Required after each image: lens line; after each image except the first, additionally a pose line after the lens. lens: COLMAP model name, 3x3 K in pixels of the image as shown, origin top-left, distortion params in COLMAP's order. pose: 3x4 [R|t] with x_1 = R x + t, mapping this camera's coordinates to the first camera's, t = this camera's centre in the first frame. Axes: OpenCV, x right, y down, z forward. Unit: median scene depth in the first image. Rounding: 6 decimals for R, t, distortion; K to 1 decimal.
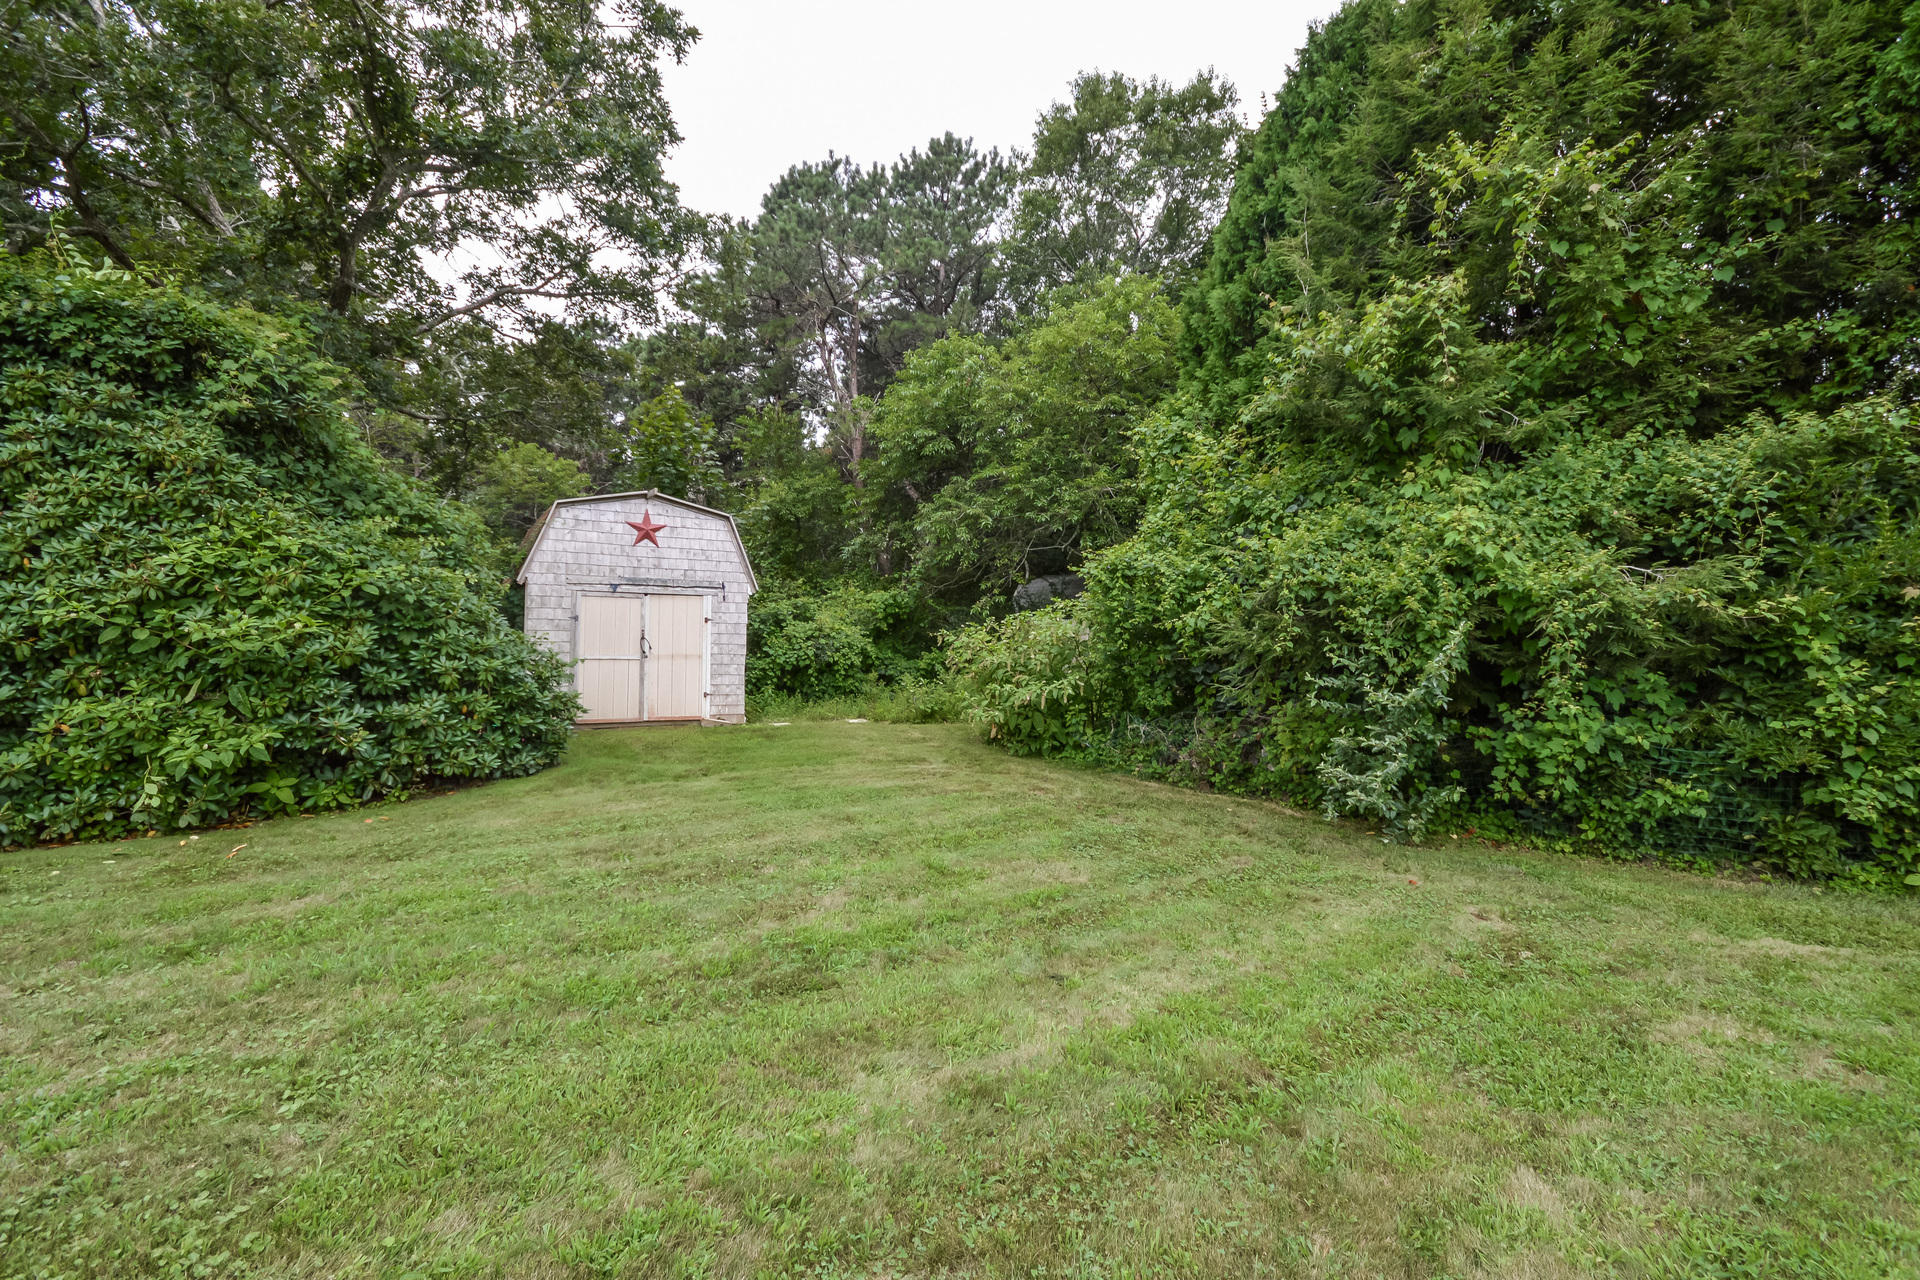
lens RADIAL K [[742.1, 0, 955.8], [0, 742.1, 623.0], [0, 0, 1]] dist [-0.017990, 0.000006]
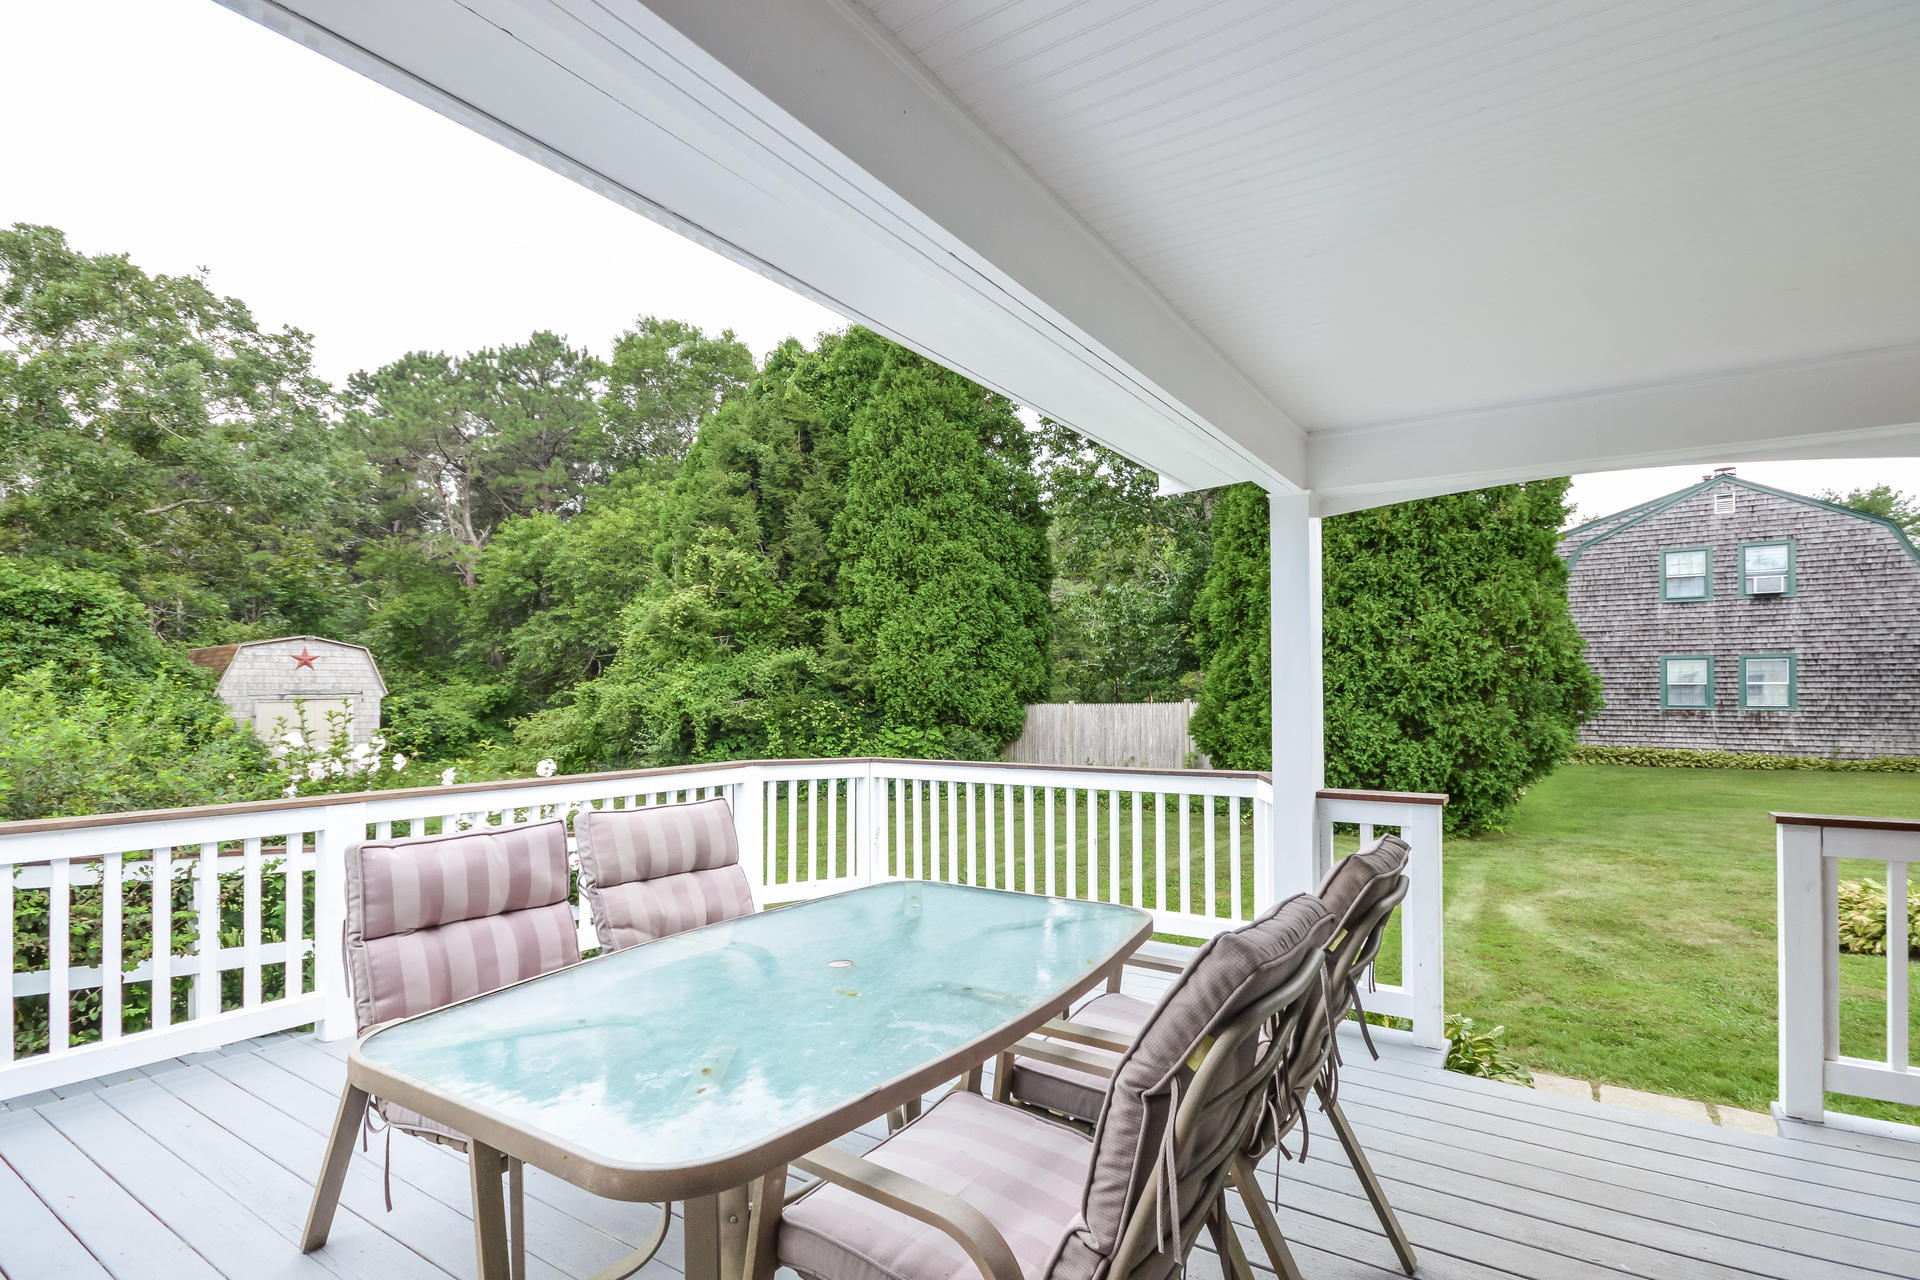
lens RADIAL K [[853.2, 0, 979.5], [0, 853.2, 679.0], [0, 0, 1]] dist [0.002838, -0.005799]
pose [[0.934056, -0.010535, 0.356972, 0.219660], [0.006321, 0.999896, 0.012969, -0.075720], [-0.357071, -0.009858, 0.934025, -0.960835]]
